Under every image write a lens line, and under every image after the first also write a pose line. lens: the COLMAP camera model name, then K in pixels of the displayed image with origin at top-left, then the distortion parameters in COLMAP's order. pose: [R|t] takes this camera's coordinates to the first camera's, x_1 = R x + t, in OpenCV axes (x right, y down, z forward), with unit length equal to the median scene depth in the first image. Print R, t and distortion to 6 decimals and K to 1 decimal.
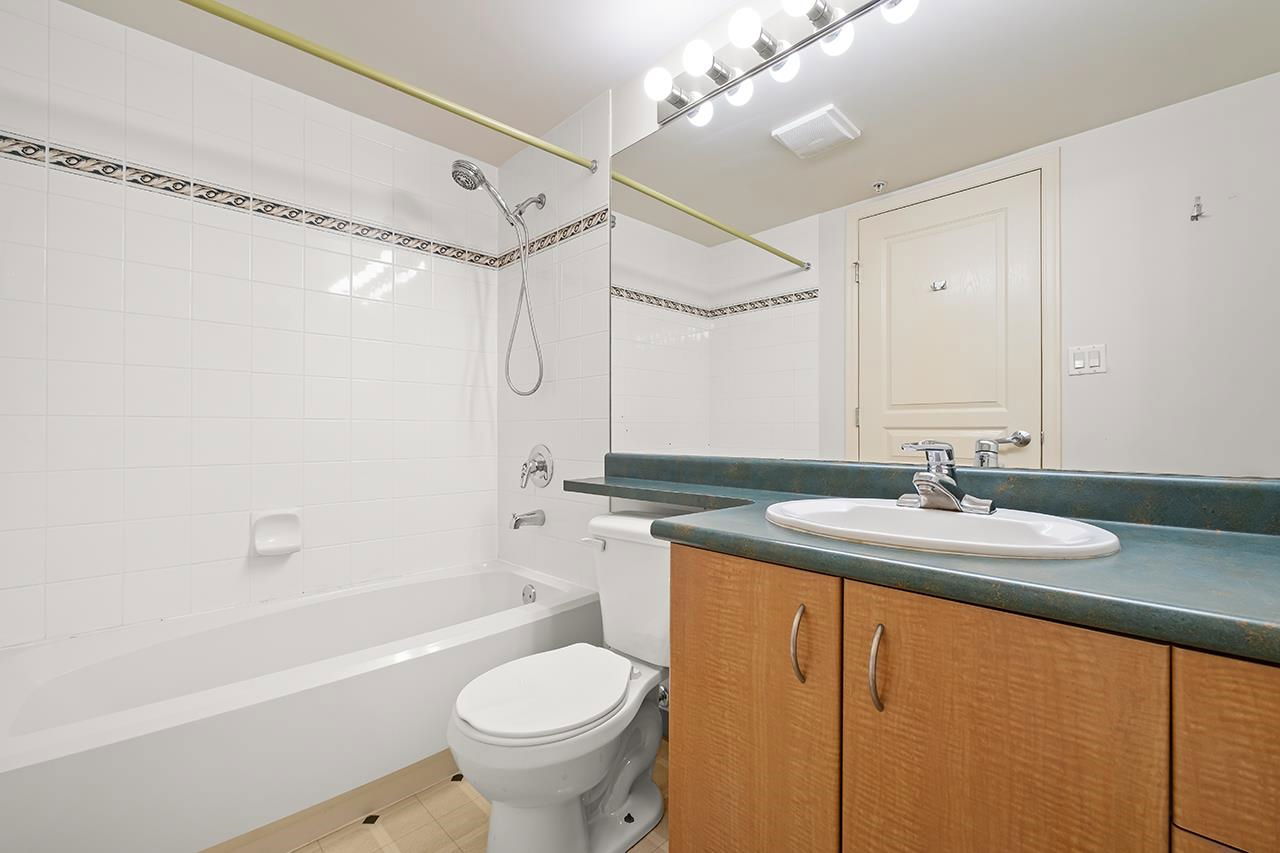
lens RADIAL K [[560.6, 0, 645.6], [0, 560.6, 418.8], [0, 0, 1]] dist [0.000205, -0.000485]
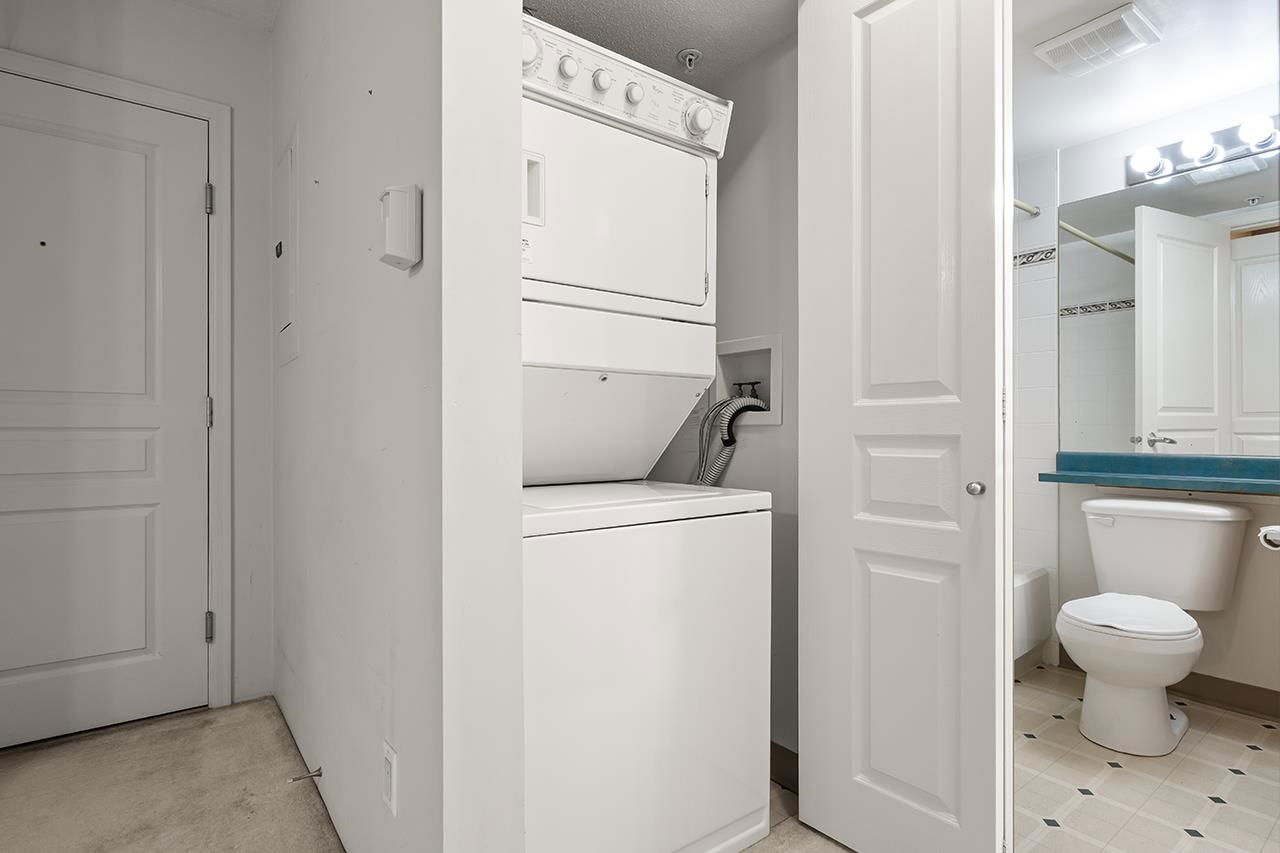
lens RADIAL K [[650.0, 0, 642.9], [0, 650.0, 430.1], [0, 0, 1]] dist [-0.051188, -0.001291]
pose [[0.994632, 0.001739, -0.103461, -0.881641], [0.000019, 0.999856, 0.016989, -0.008981], [0.103476, -0.016900, 0.994488, -0.493100]]
